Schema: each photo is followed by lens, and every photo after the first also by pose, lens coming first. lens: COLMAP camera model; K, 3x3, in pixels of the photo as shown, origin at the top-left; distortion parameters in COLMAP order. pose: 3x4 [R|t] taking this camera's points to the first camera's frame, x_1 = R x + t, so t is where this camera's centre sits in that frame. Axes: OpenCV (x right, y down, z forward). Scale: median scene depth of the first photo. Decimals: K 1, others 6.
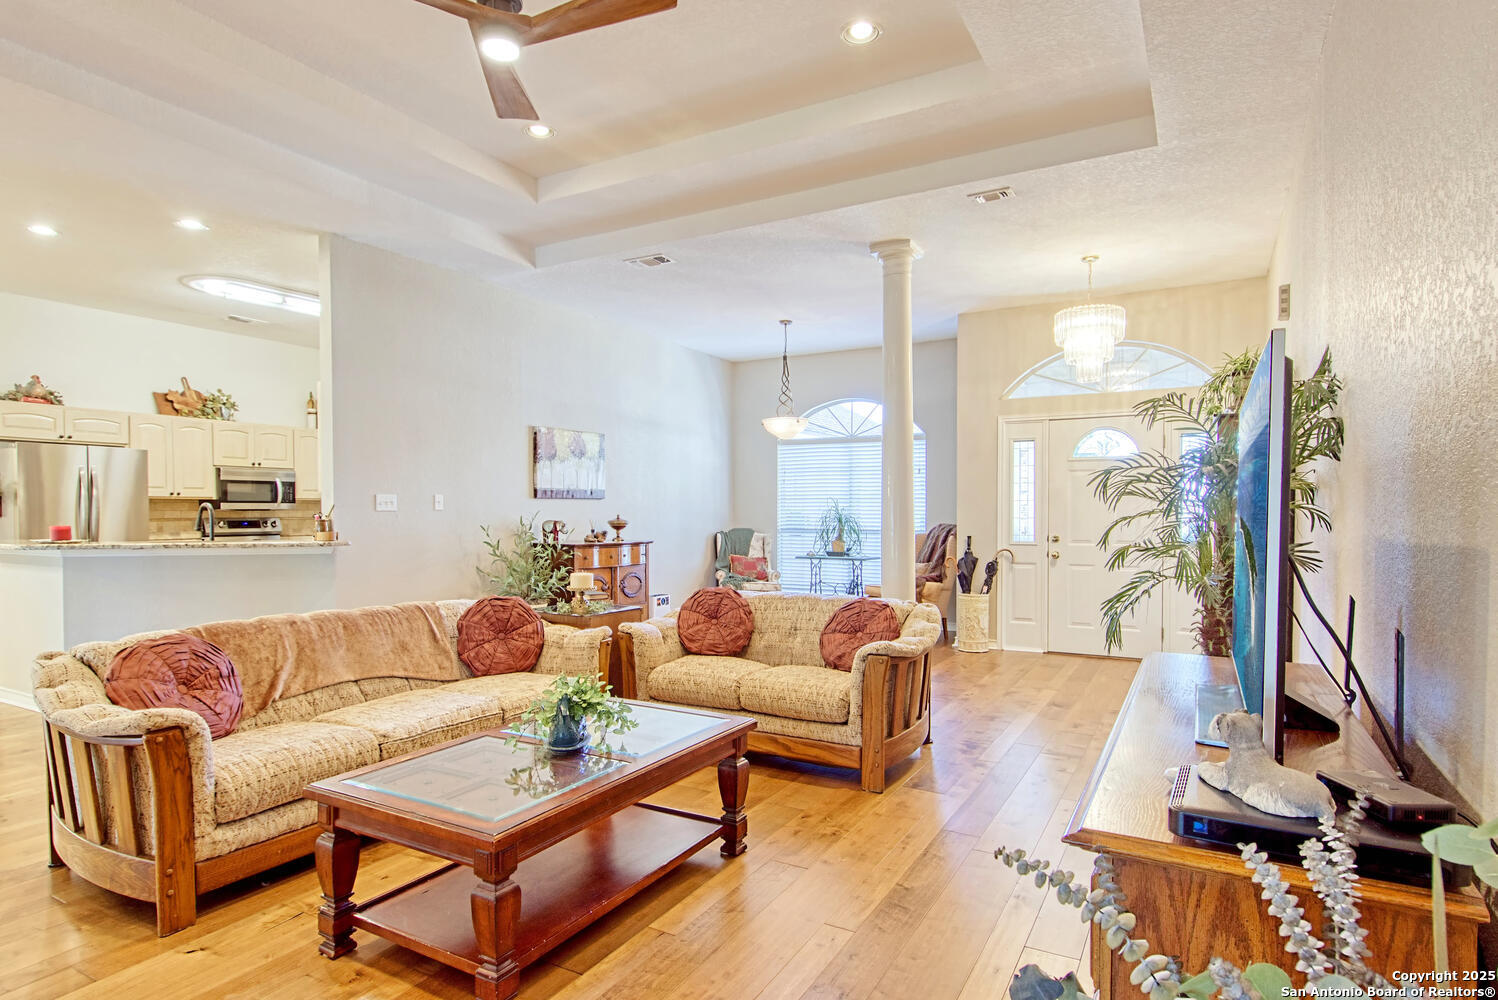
lens RADIAL K [[805.1, 0, 759.2], [0, 805.1, 508.8], [0, 0, 1]] dist [0.006594, 0.001021]
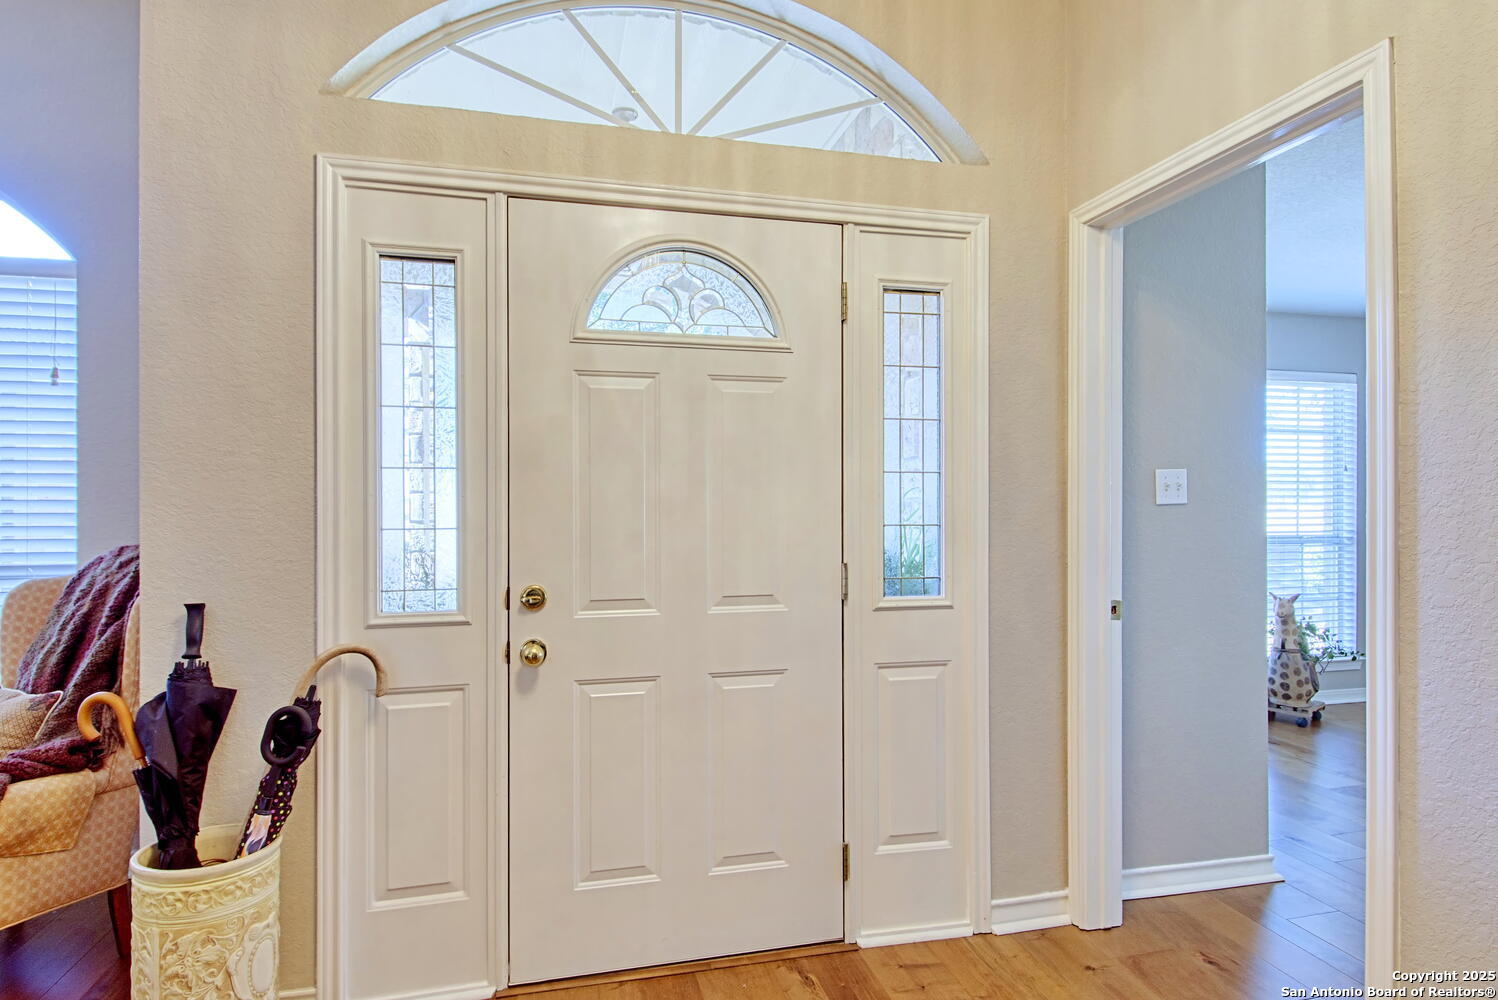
lens RADIAL K [[805.1, 0, 752.0], [0, 805.1, 501.0], [0, 0, 1]] dist [0.006594, 0.001021]
pose [[0.724033, -0.002360, 0.689761, 0.217945], [0.001933, 0.999997, 0.001393, 0.001906], [-0.689763, 0.000324, 0.724036, 0.715361]]
